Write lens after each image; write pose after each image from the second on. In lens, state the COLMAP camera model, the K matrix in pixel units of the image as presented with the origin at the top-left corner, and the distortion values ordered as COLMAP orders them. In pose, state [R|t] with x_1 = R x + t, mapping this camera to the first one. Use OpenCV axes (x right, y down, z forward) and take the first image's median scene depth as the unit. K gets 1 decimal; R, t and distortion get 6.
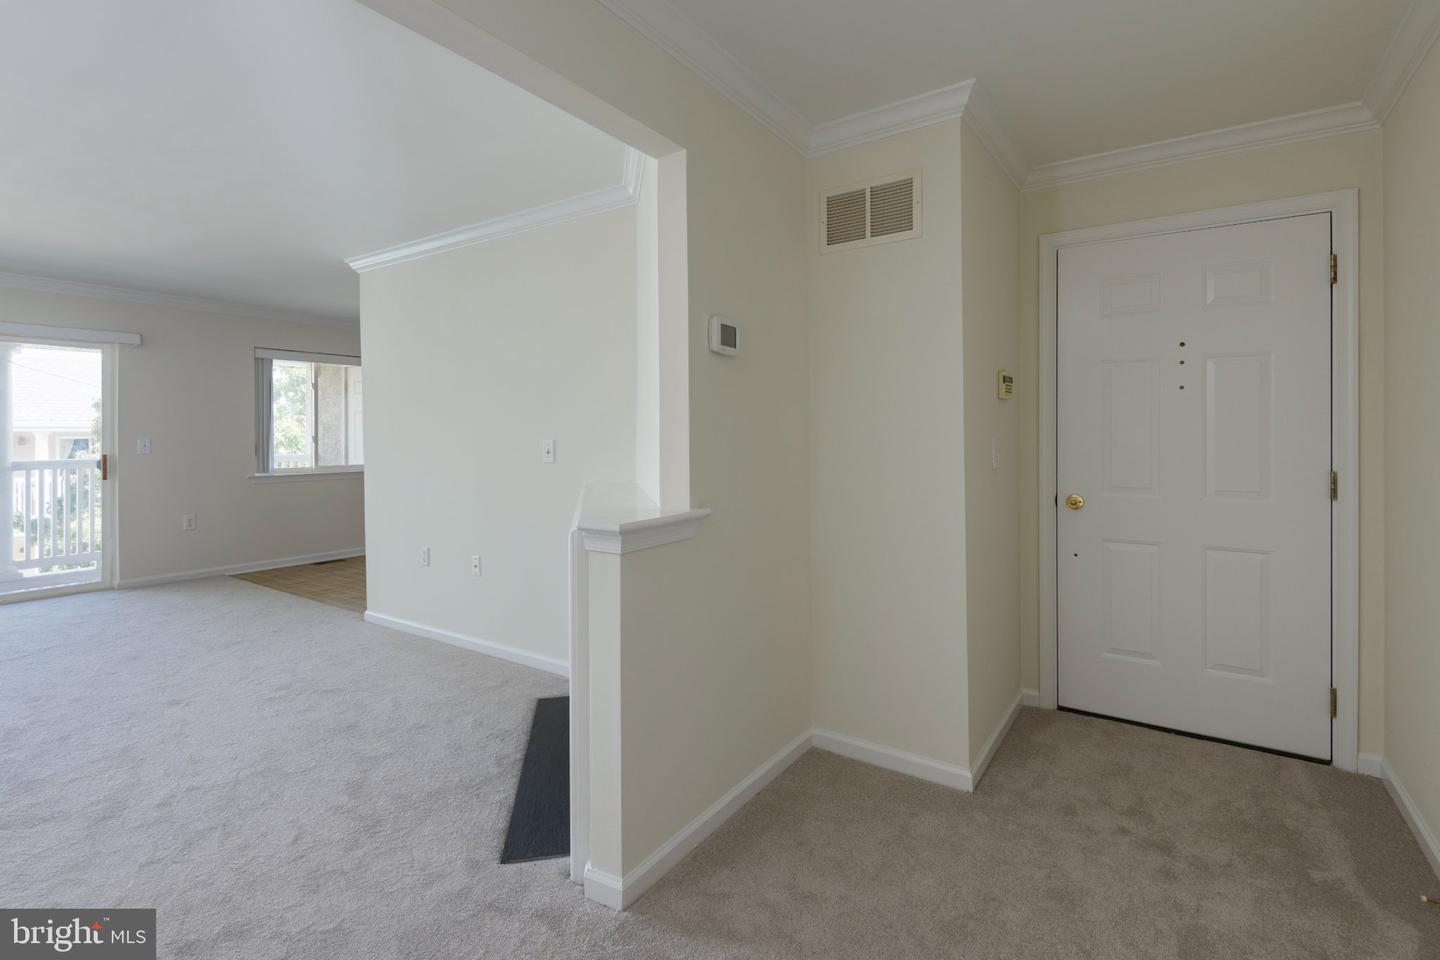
lens RADIAL K [[672.3, 0, 725.9], [0, 672.3, 444.2], [0, 0, 1]] dist [0.038030, -0.021453]
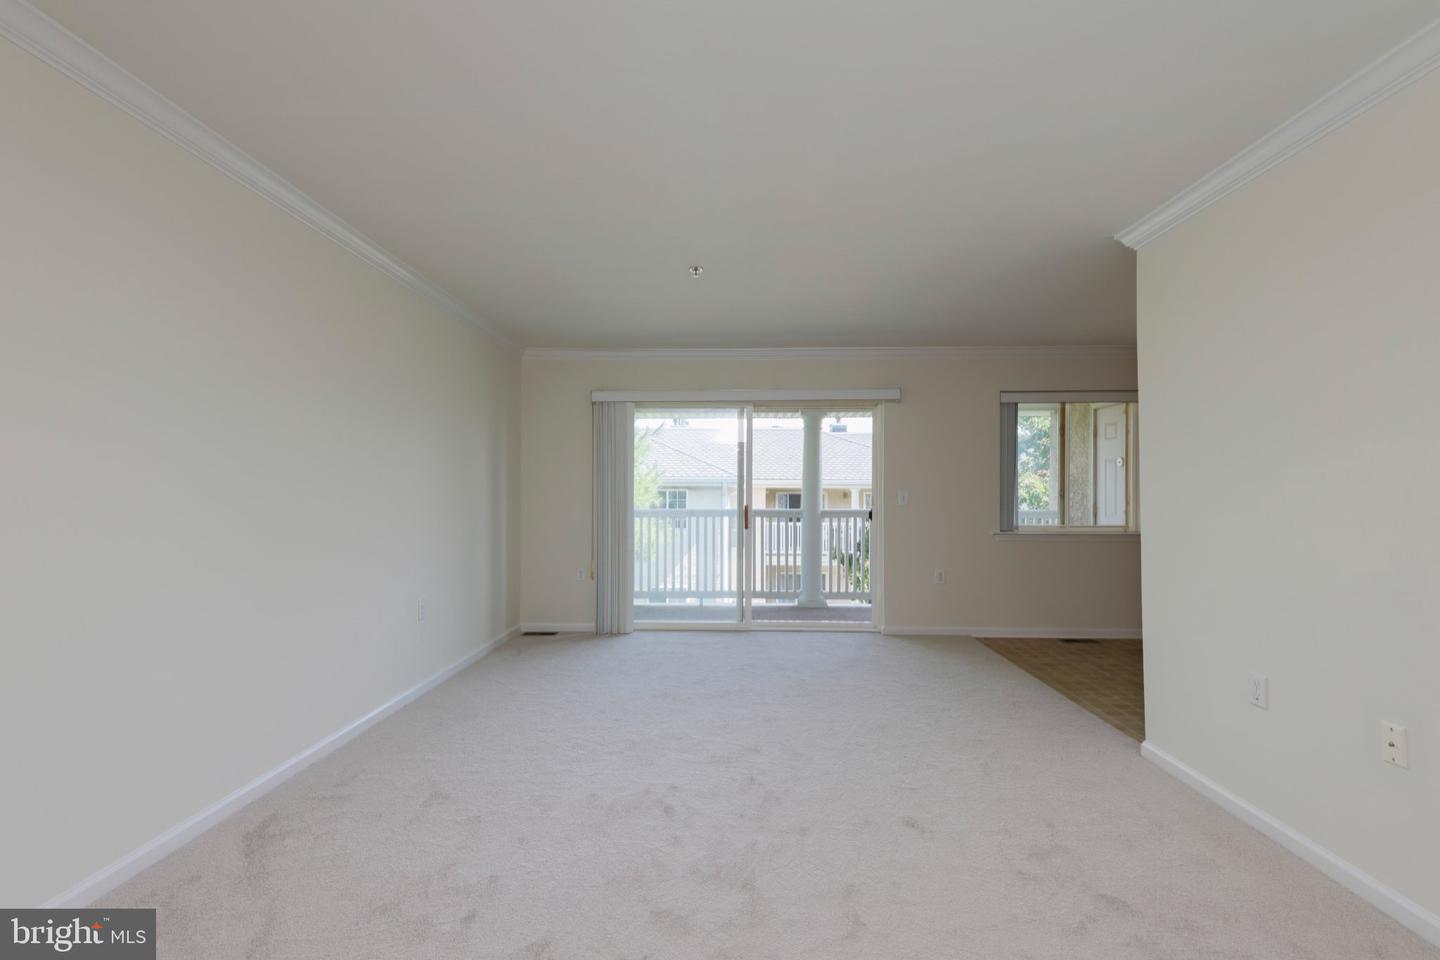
lens RADIAL K [[655.5, 0, 716.2], [0, 655.5, 483.8], [0, 0, 1]] dist [0.031716, -0.019912]
pose [[0.530783, -0.009836, -0.847451, -0.120822], [-0.013637, 0.999704, -0.020145, 0.003005], [0.847398, 0.022249, 0.530492, 0.174527]]
